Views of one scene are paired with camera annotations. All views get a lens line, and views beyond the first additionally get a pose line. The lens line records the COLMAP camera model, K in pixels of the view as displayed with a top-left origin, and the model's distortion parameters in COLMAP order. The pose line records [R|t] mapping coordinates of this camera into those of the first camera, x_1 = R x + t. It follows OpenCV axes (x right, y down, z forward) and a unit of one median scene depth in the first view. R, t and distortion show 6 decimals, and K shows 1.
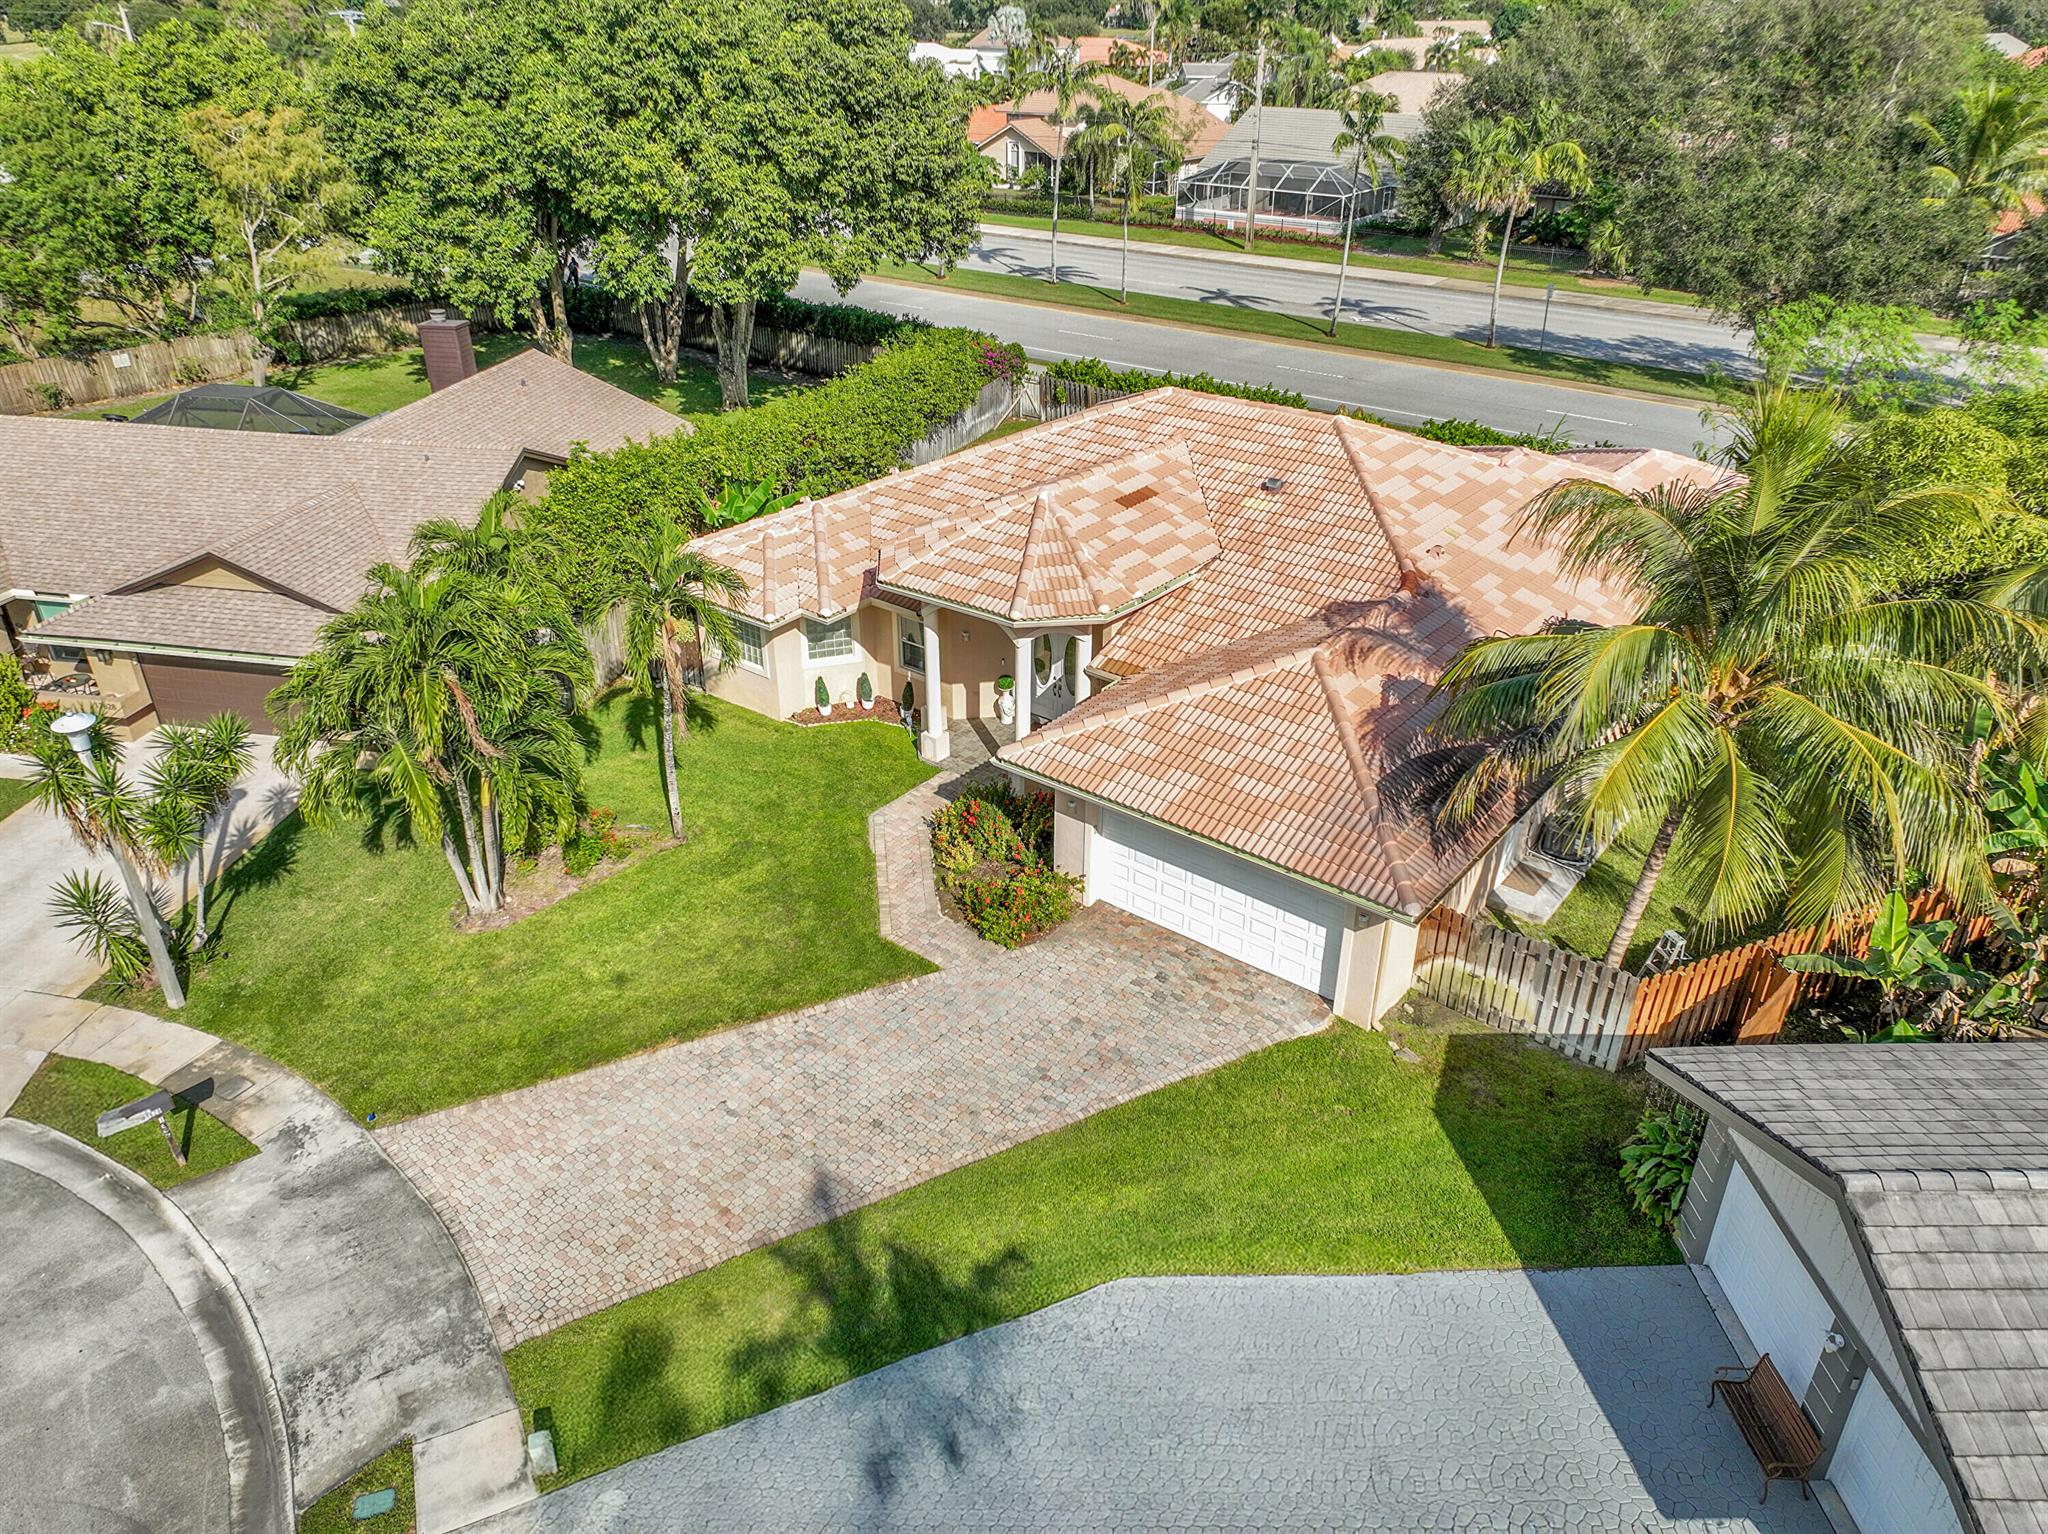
lens RADIAL K [[1431.4, 0, 1024.0], [0, 1431.4, 767.0], [0, 0, 1]] dist [-0.005011, 0.024766]
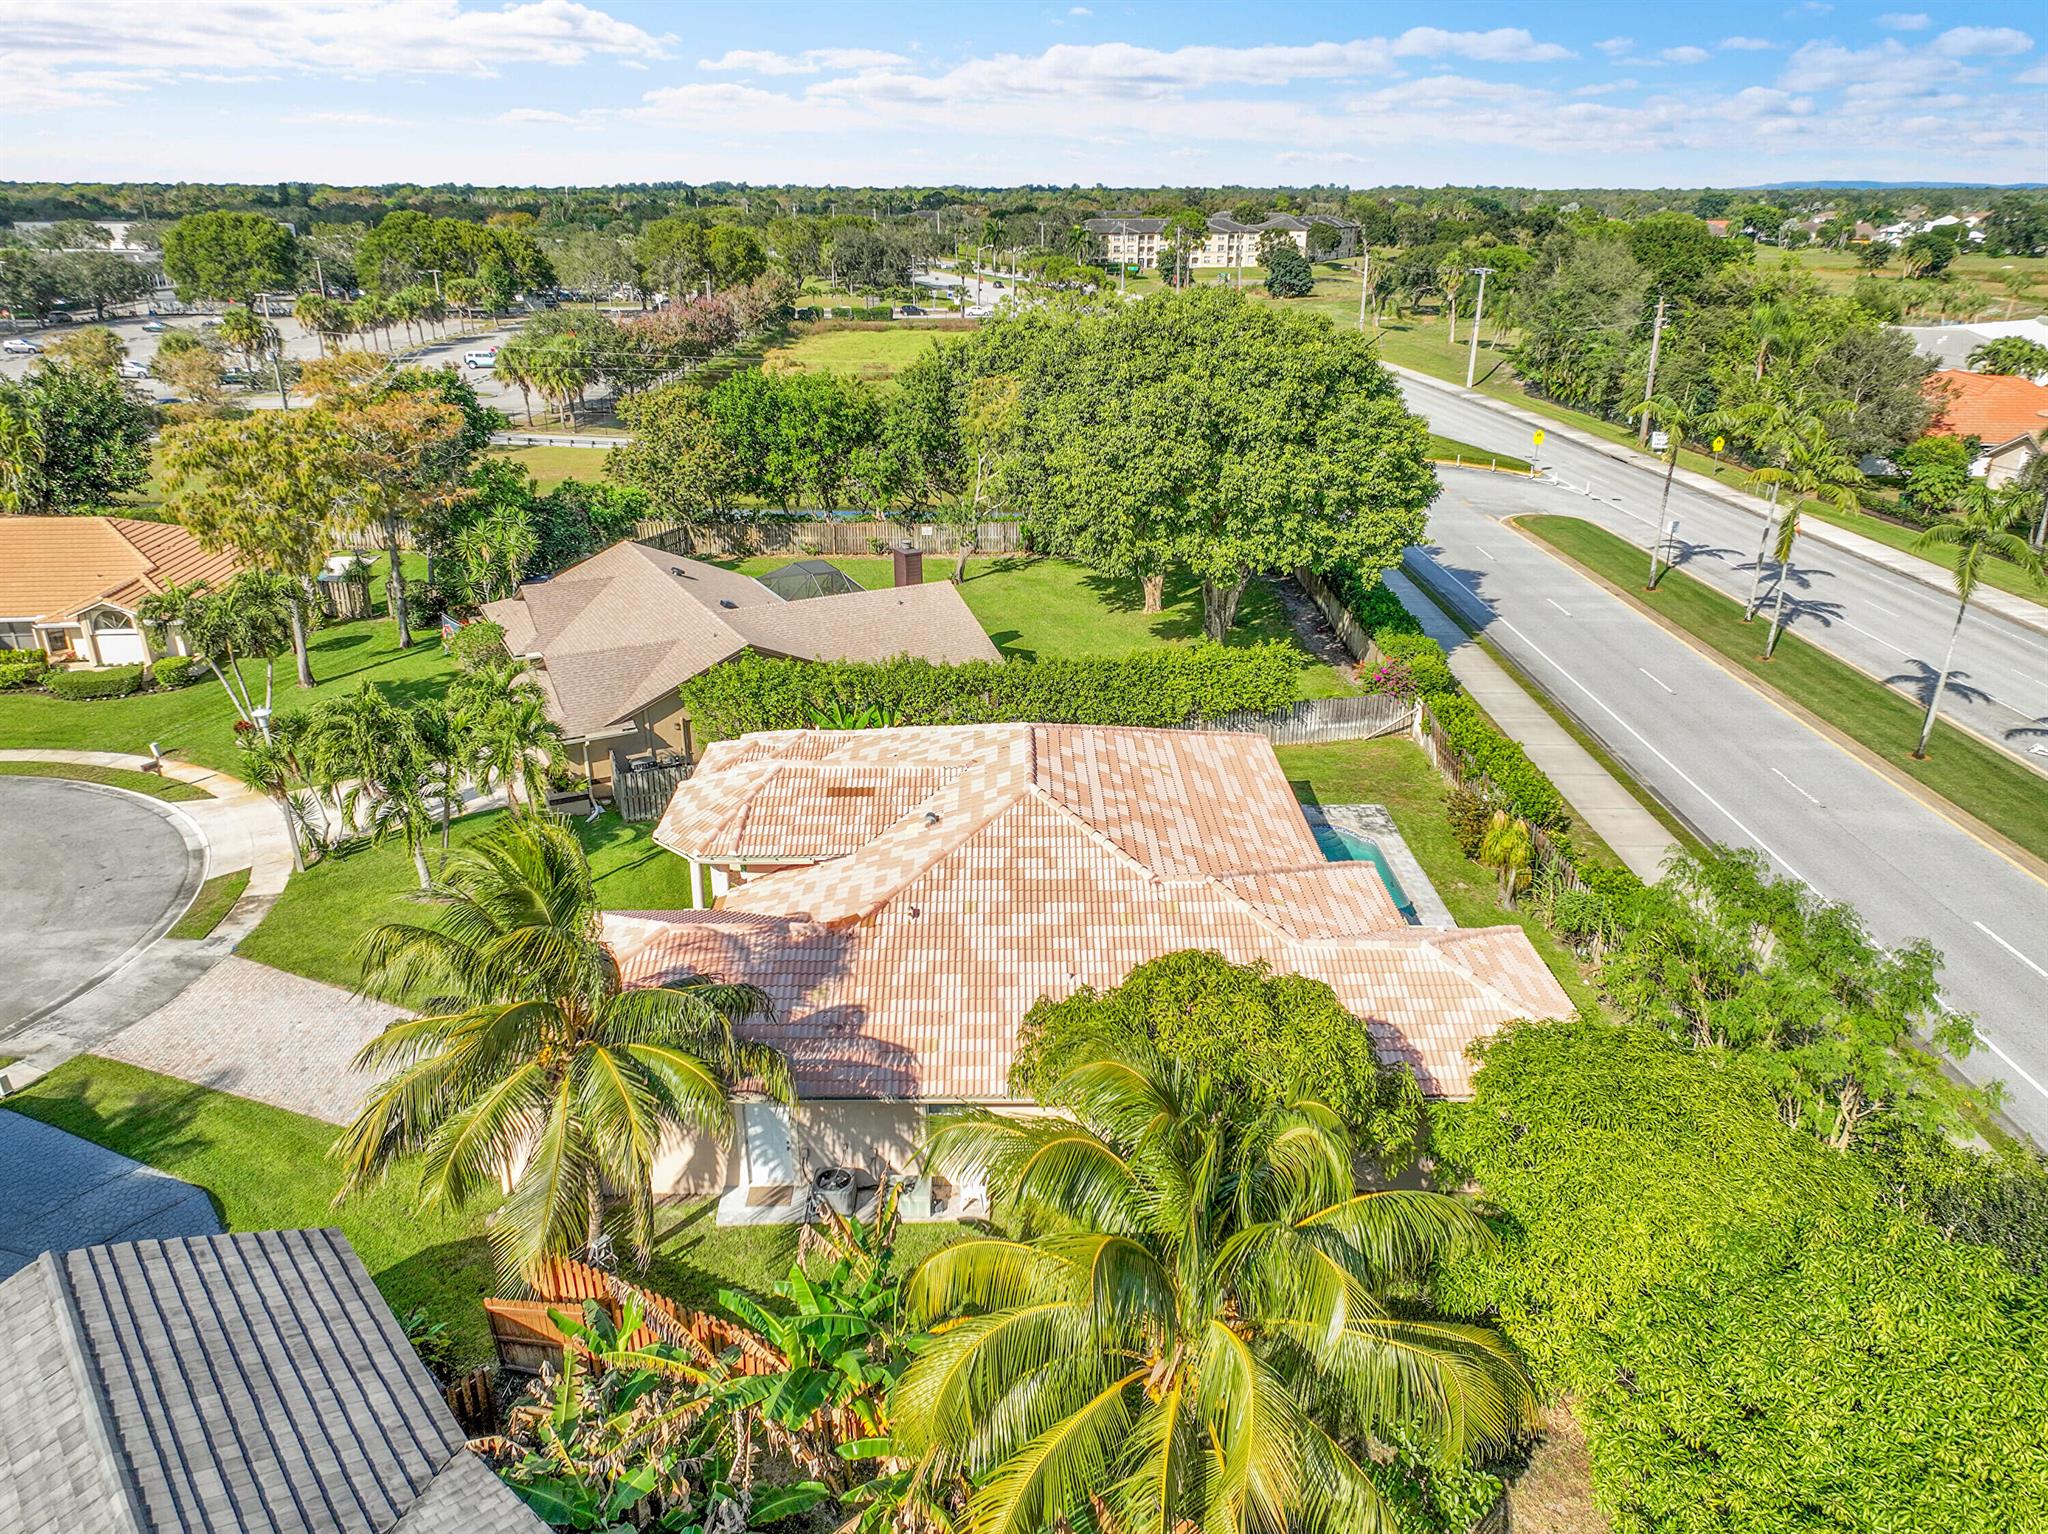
lens RADIAL K [[1431.4, 0, 1024.0], [0, 1431.4, 767.0], [0, 0, 1]] dist [-0.005011, 0.024766]
pose [[0.631897, 0.292520, -0.717731, 1.494762], [-0.372900, 0.926560, 0.049327, -0.461173], [0.679450, 0.236472, 0.694571, 0.332528]]
